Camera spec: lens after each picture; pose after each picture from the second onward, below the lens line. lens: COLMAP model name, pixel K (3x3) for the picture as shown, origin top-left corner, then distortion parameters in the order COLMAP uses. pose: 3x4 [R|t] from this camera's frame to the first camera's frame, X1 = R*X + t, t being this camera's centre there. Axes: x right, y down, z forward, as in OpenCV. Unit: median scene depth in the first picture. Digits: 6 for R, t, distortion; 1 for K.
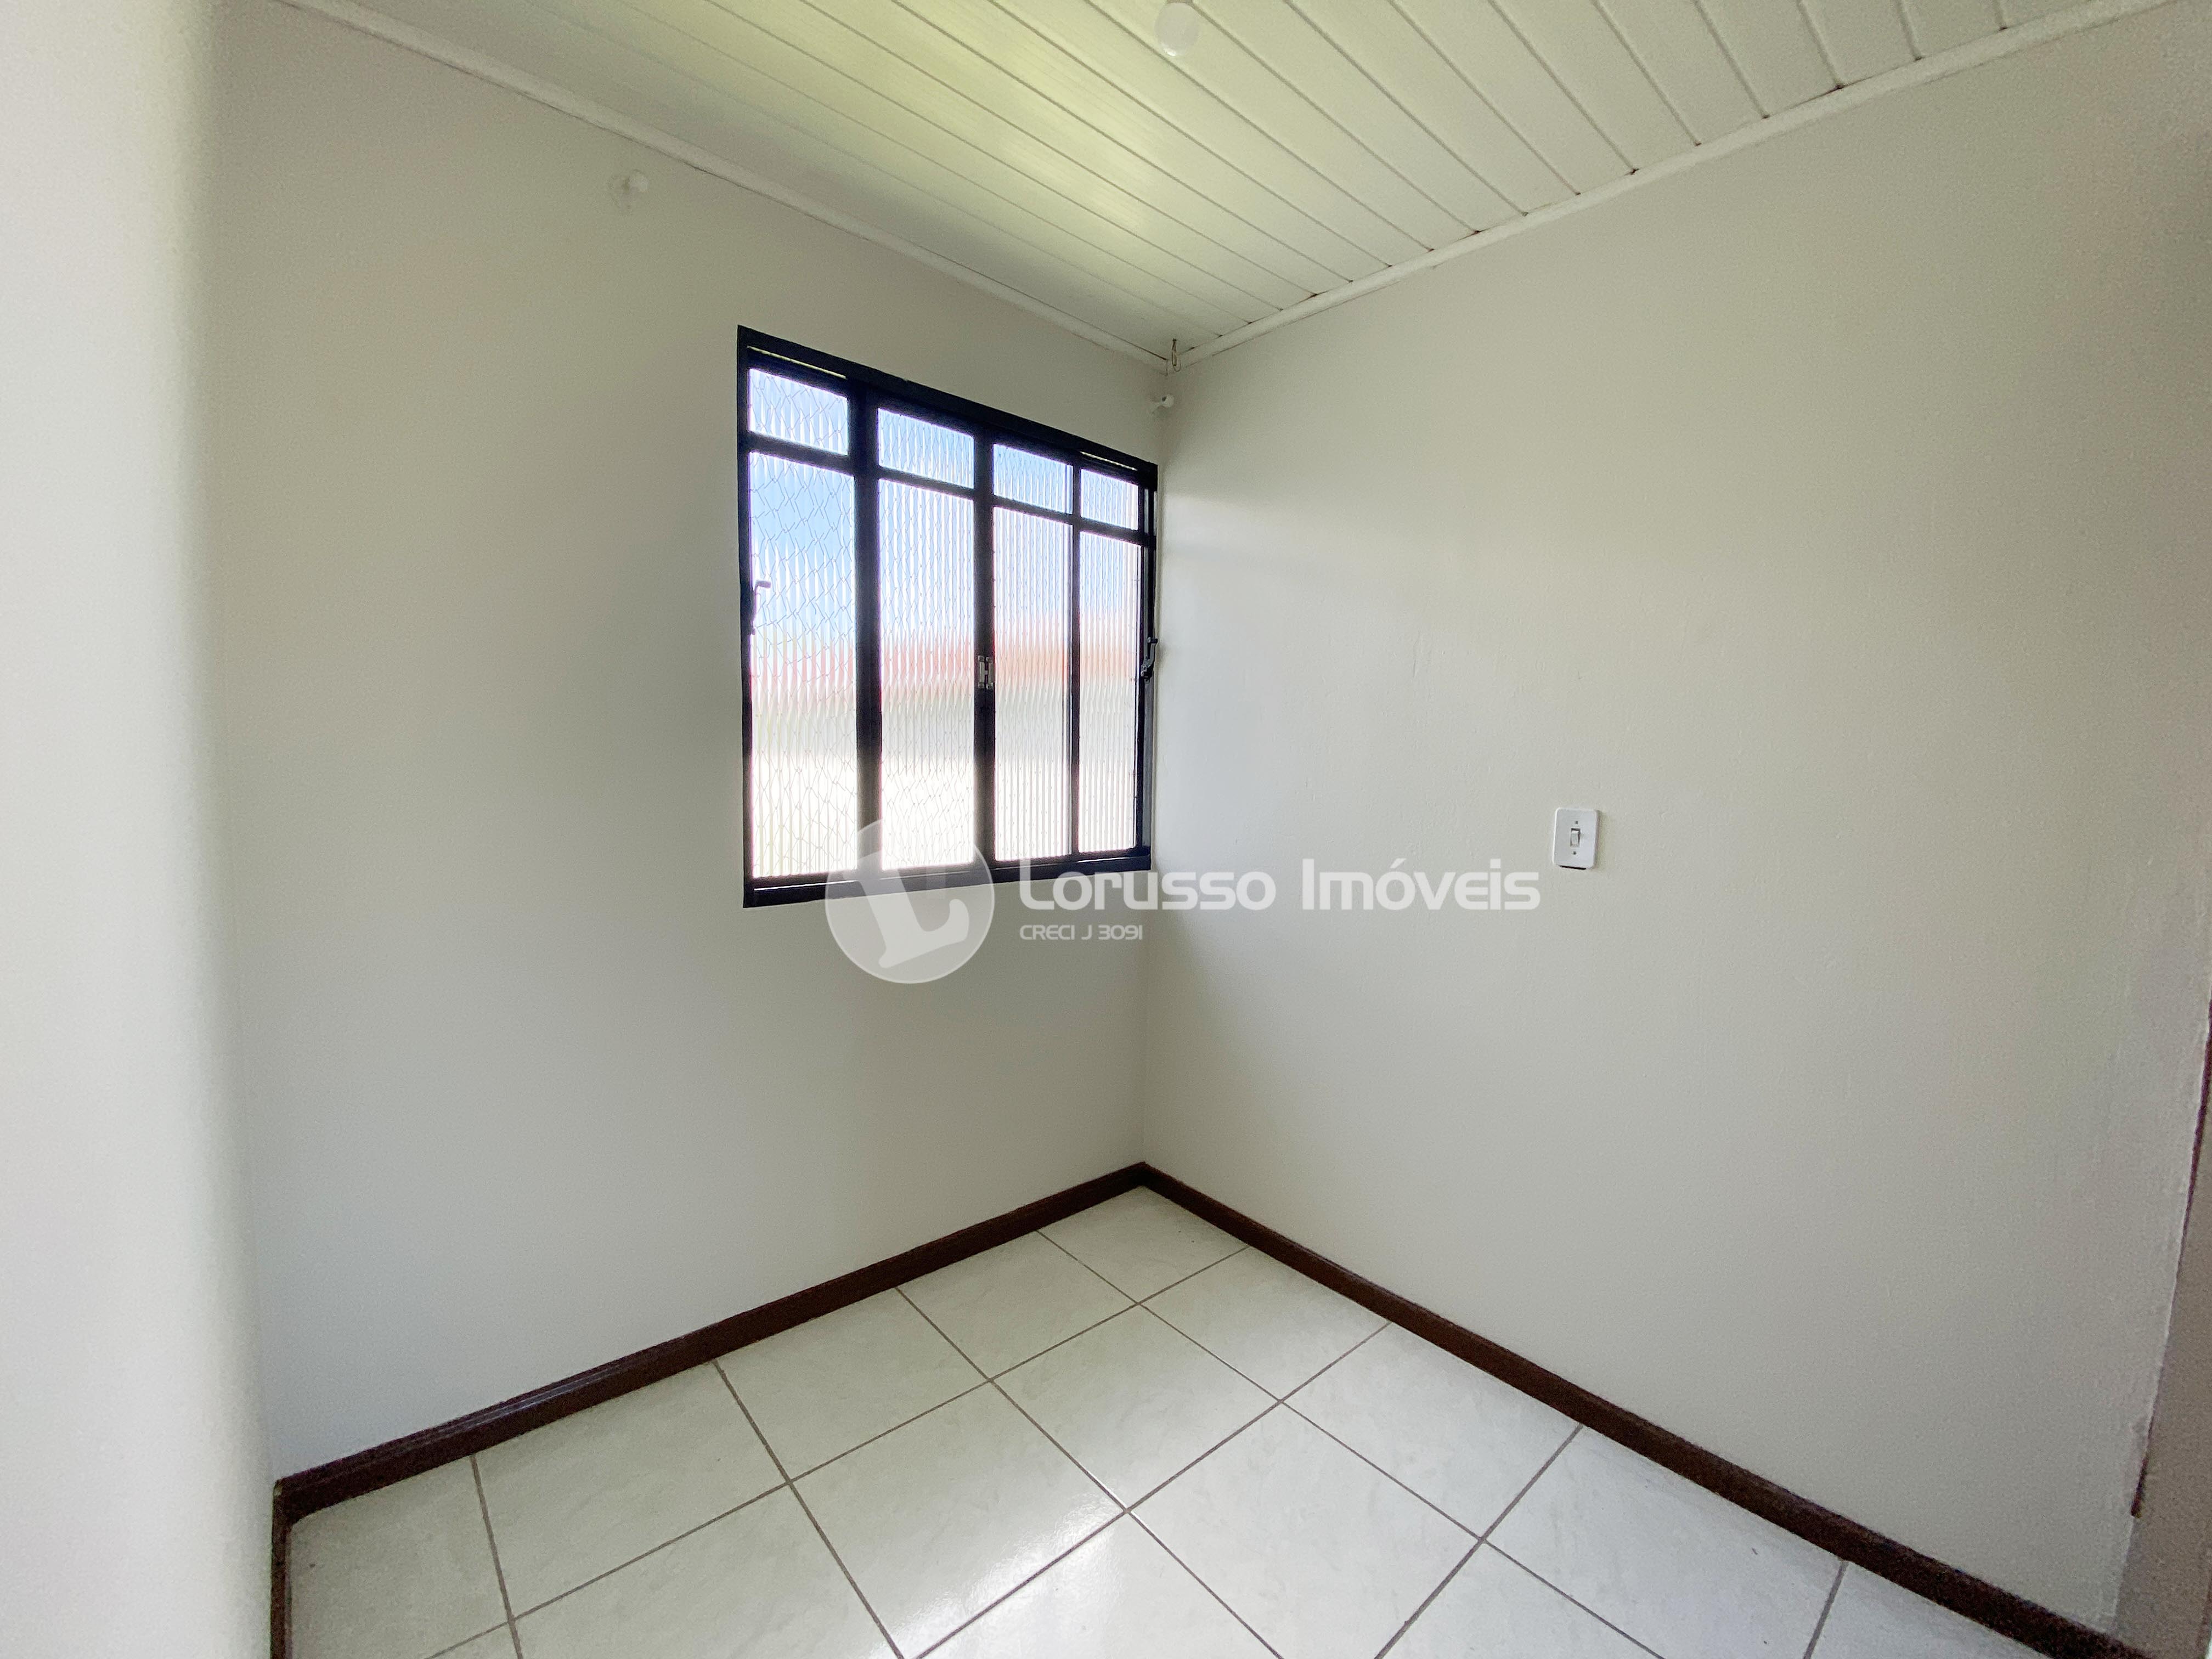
lens RADIAL K [[906.1, 0, 1118.6], [0, 906.1, 826.8], [0, 0, 1]] dist [0.050153, -0.037195]
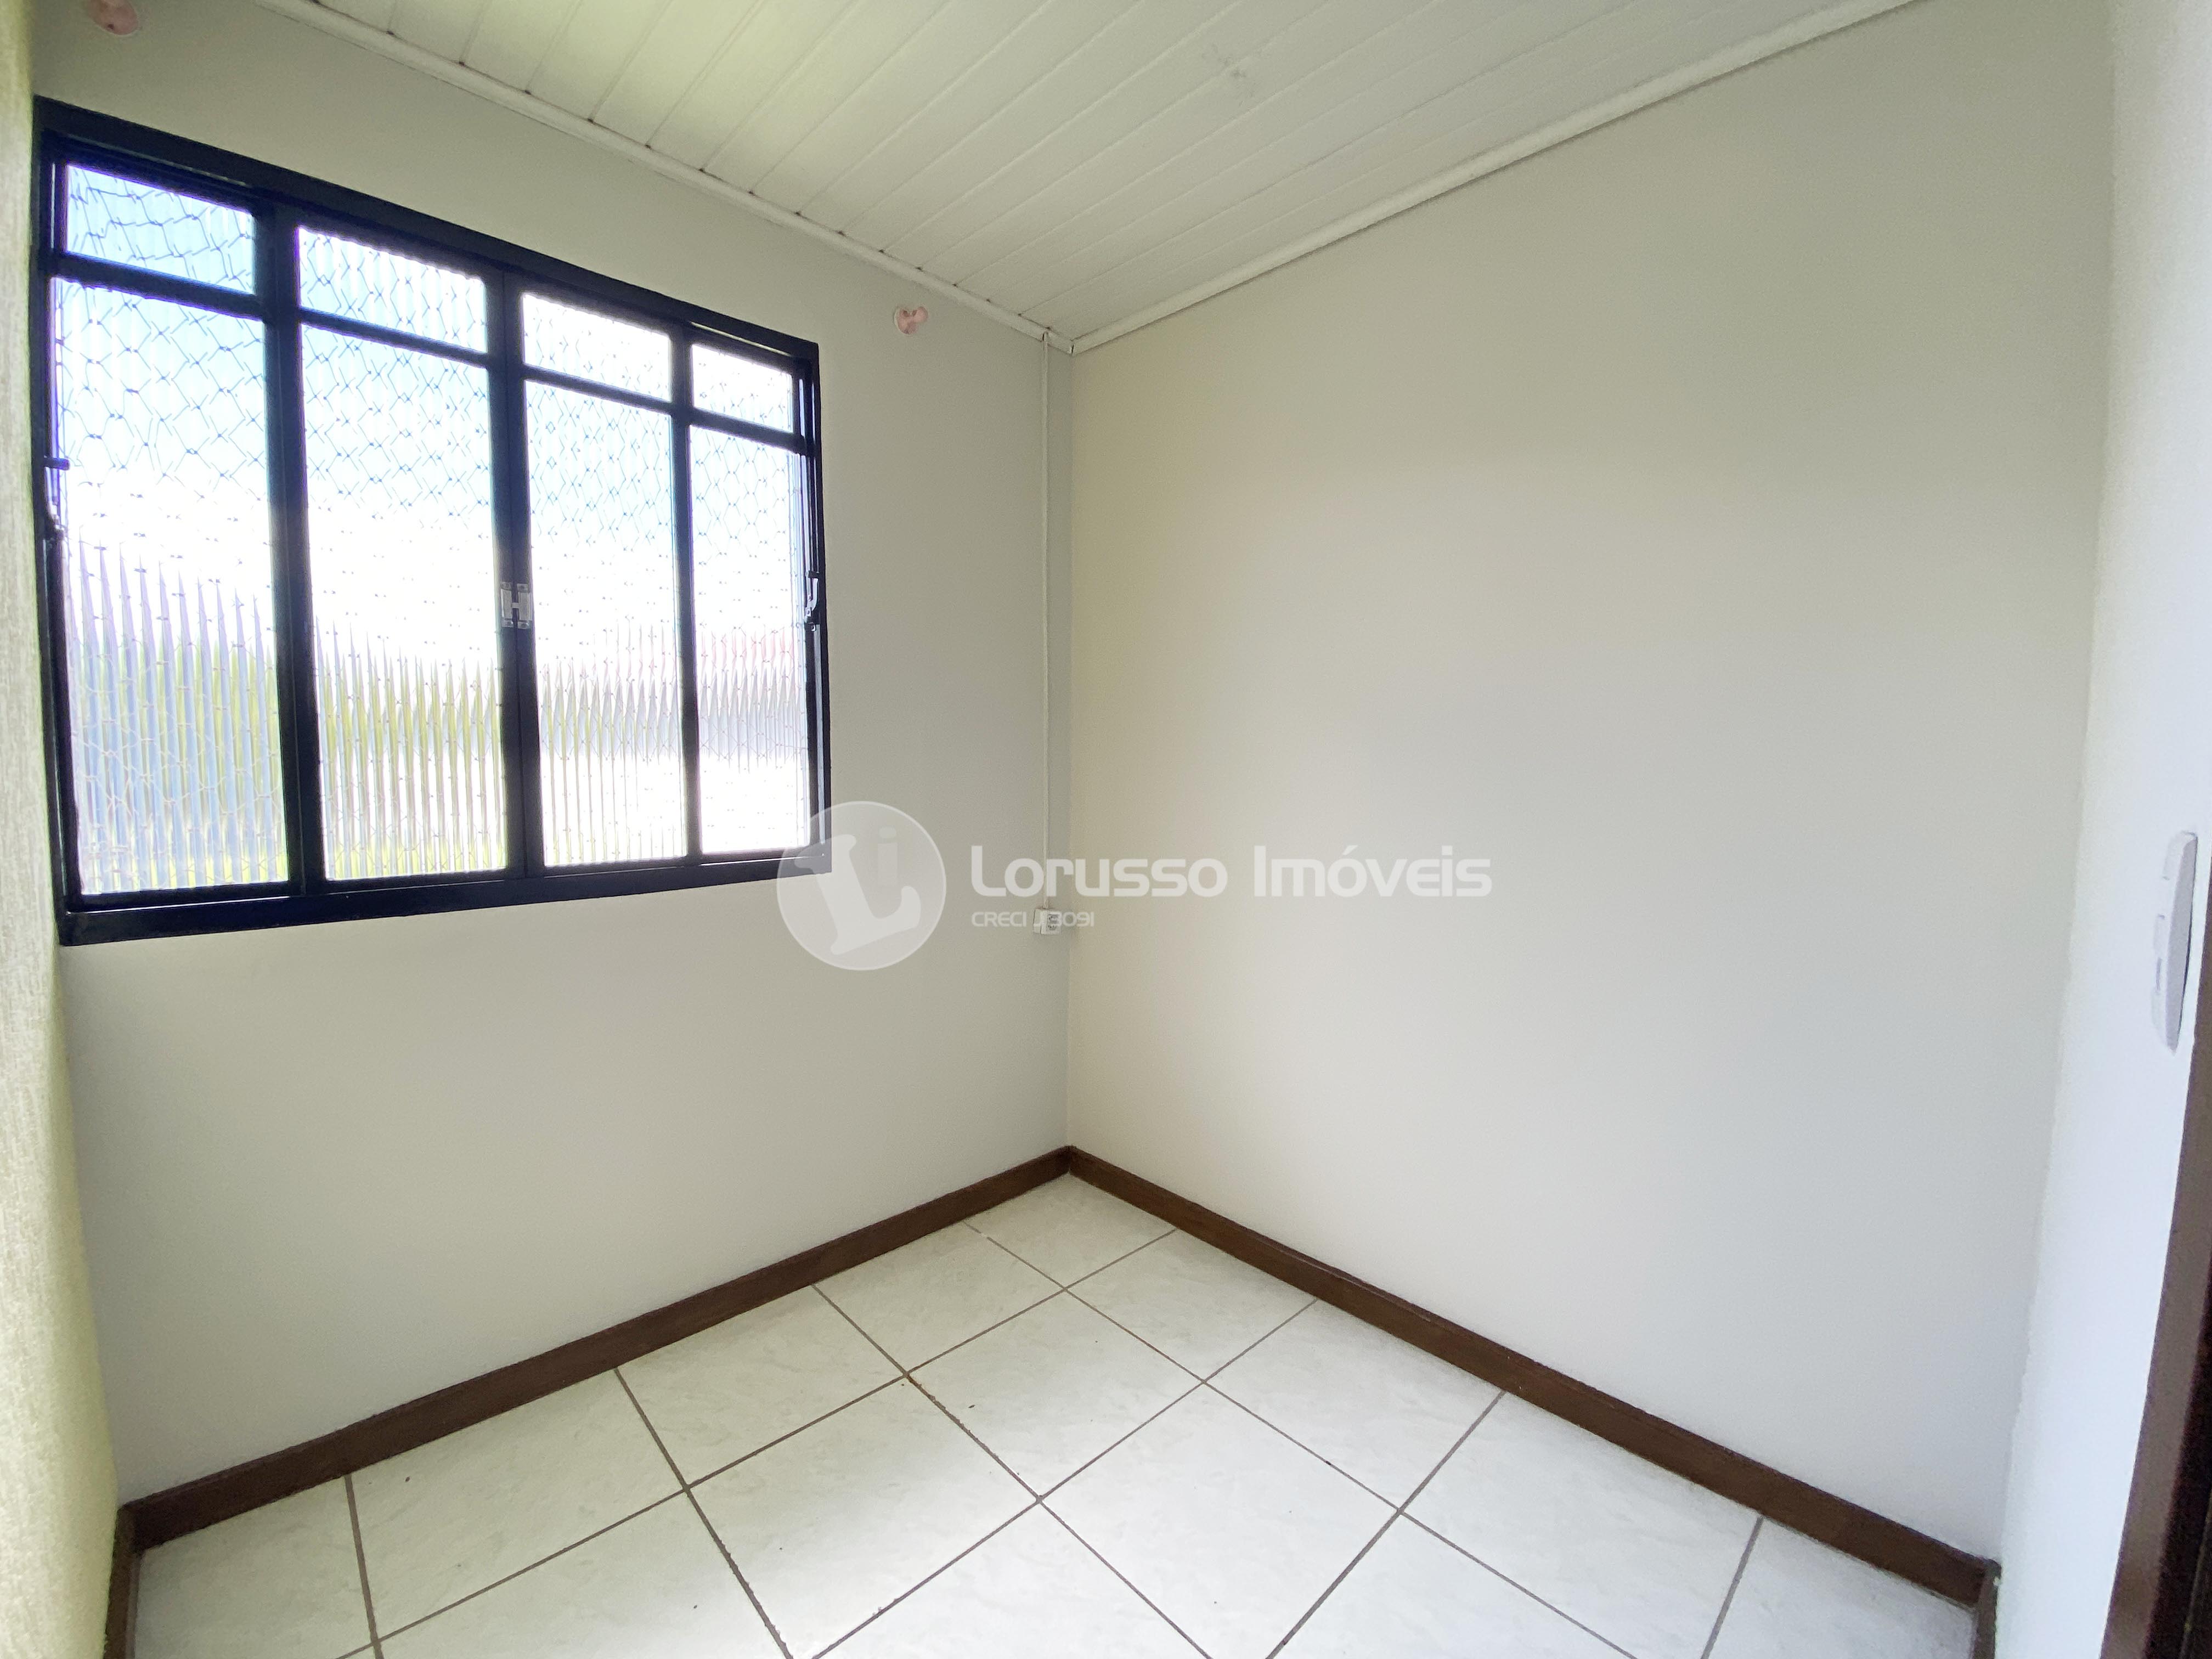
lens RADIAL K [[903.2, 0, 1103.4], [0, 903.2, 823.6], [0, 0, 1]] dist [0.008106, -0.011342]
pose [[0.999407, -0.002531, 0.034352, 0.229110], [0.001891, 0.999825, 0.018637, -0.009741], [-0.034393, -0.018561, 0.999236, 0.202699]]
